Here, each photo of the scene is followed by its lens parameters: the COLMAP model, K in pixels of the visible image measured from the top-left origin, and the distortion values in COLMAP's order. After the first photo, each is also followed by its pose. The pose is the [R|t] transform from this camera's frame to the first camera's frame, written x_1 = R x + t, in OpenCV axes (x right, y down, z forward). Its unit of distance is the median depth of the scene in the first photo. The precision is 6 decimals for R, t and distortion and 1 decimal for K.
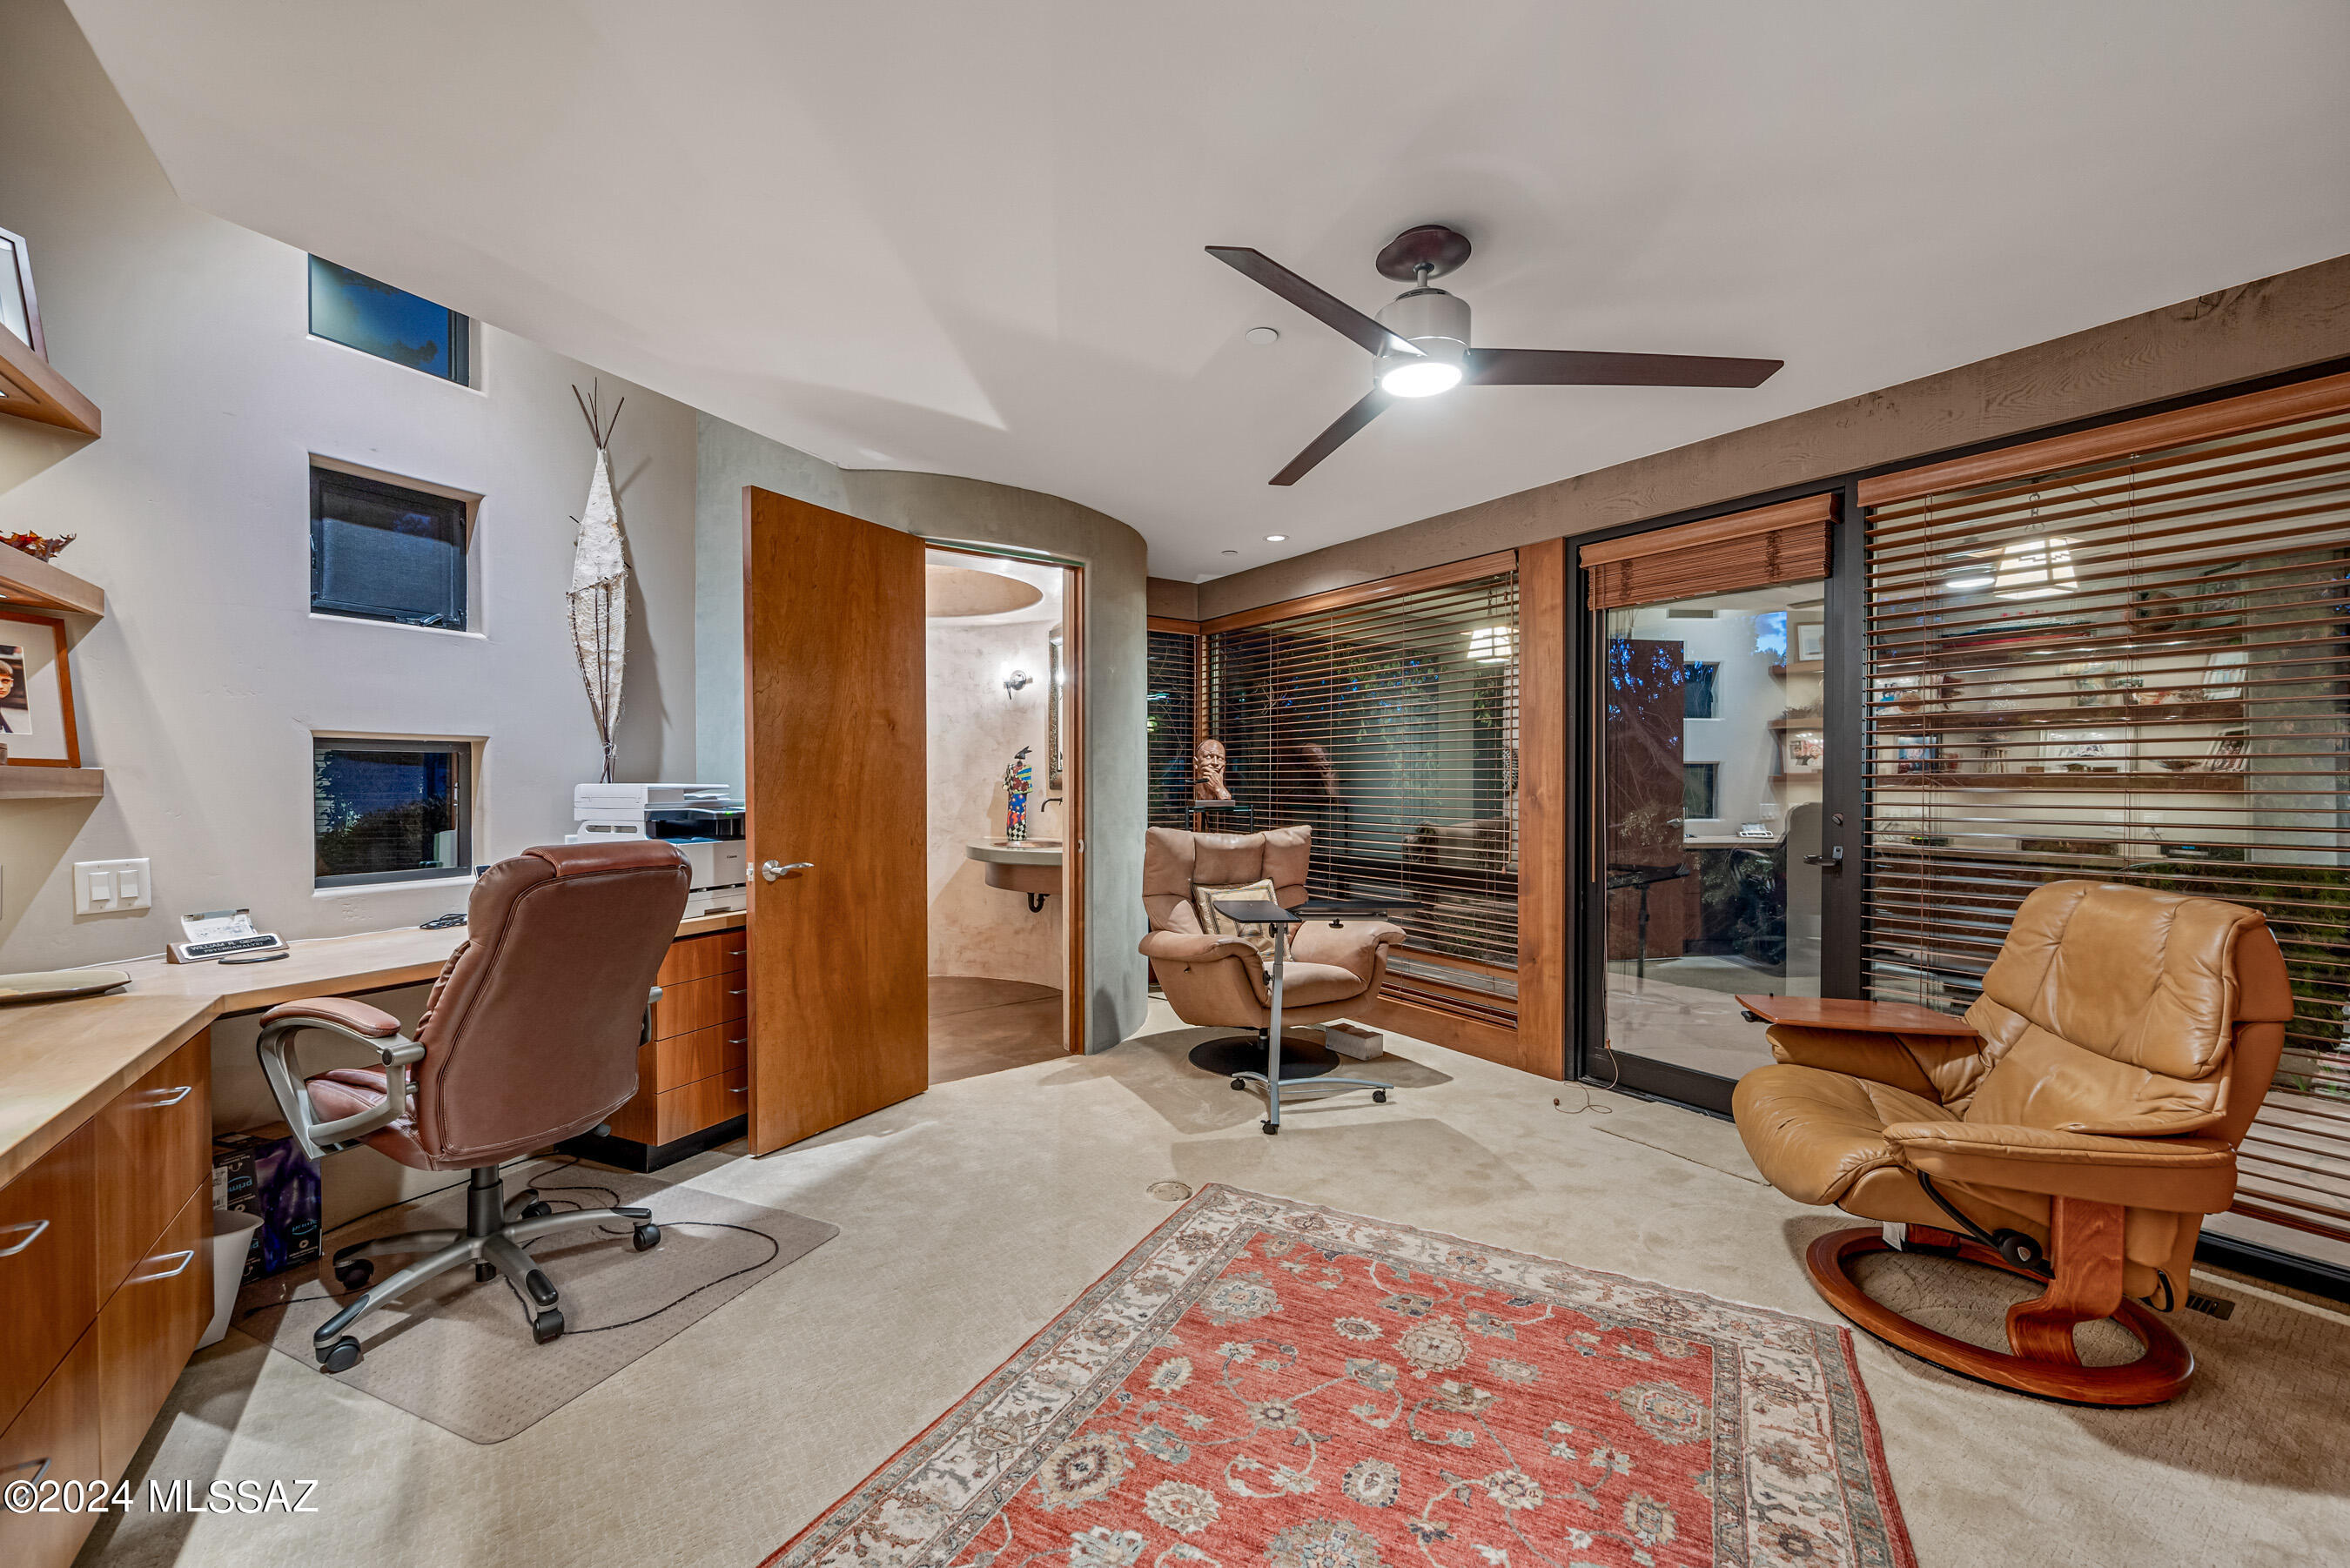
lens RADIAL K [[935.2, 0, 1166.7], [0, 935.2, 786.5], [0, 0, 1]] dist [-0.002836, 0.000339]
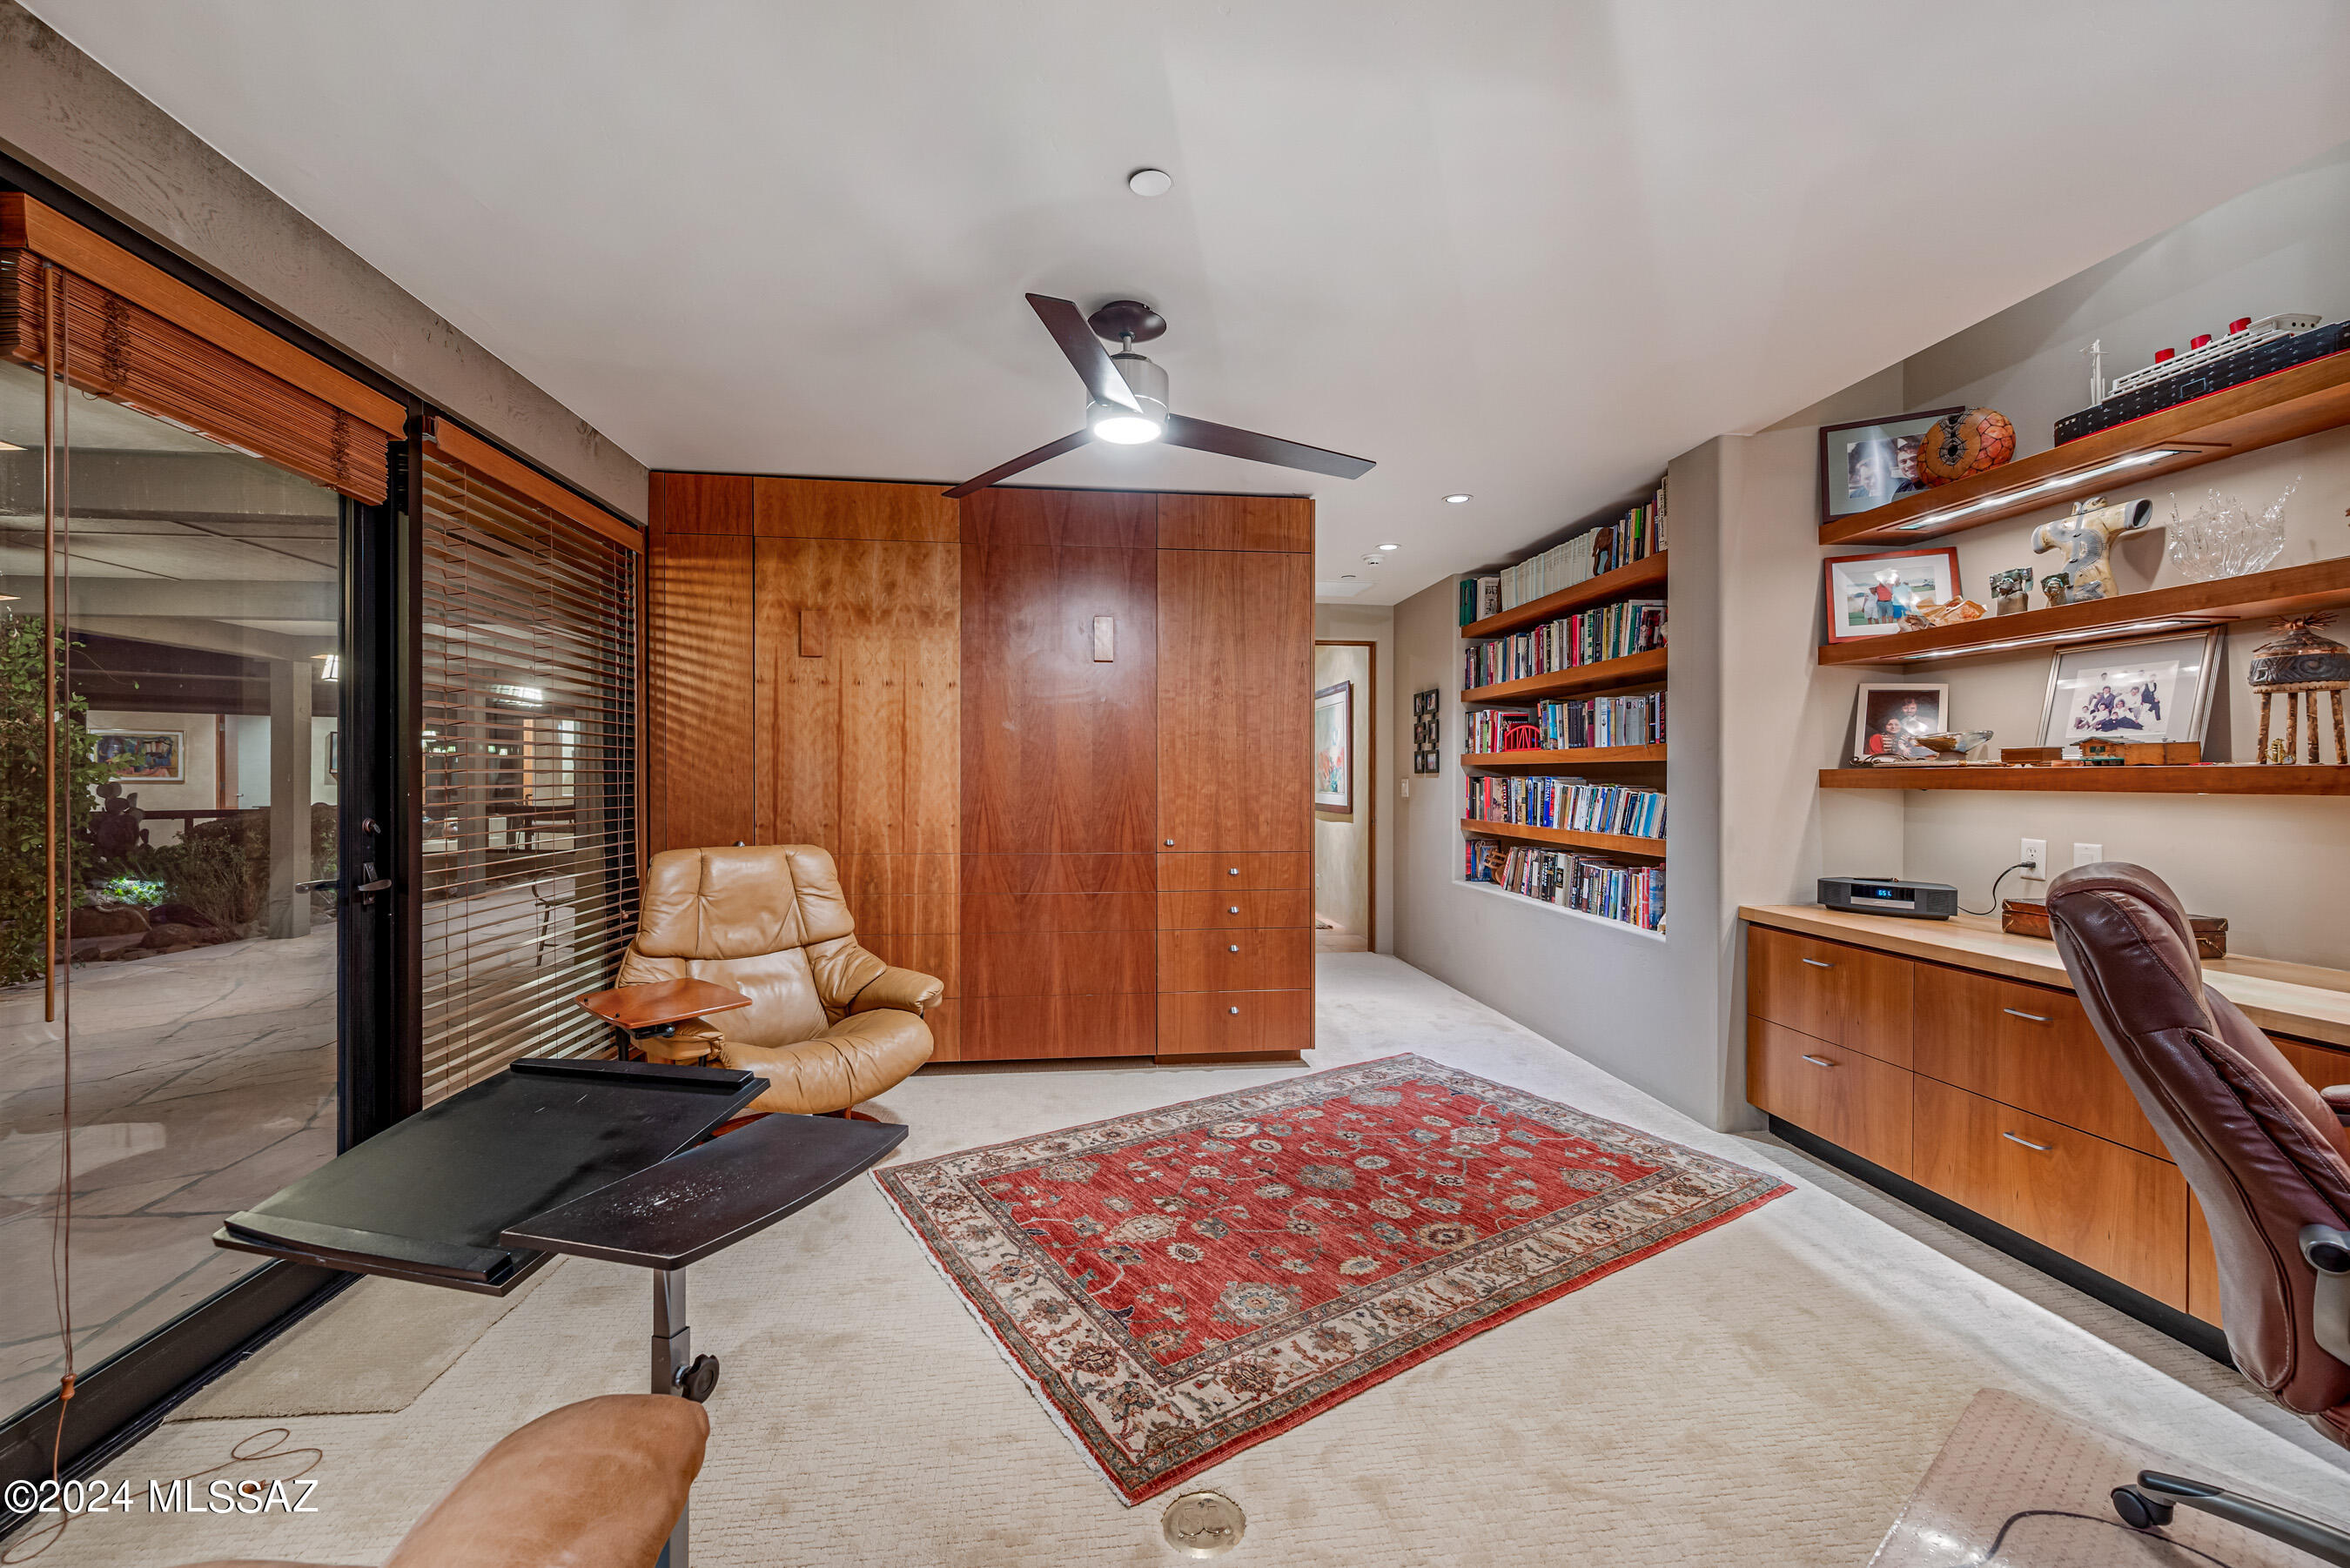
lens RADIAL K [[935.2, 0, 1174.7], [0, 935.2, 777.7], [0, 0, 1]] dist [-0.002836, 0.000339]
pose [[-0.883661, -0.003742, 0.468113, -0.326017], [0.000140, 0.999966, 0.008256, -0.018157], [-0.468128, 0.007361, -0.883630, 2.036653]]
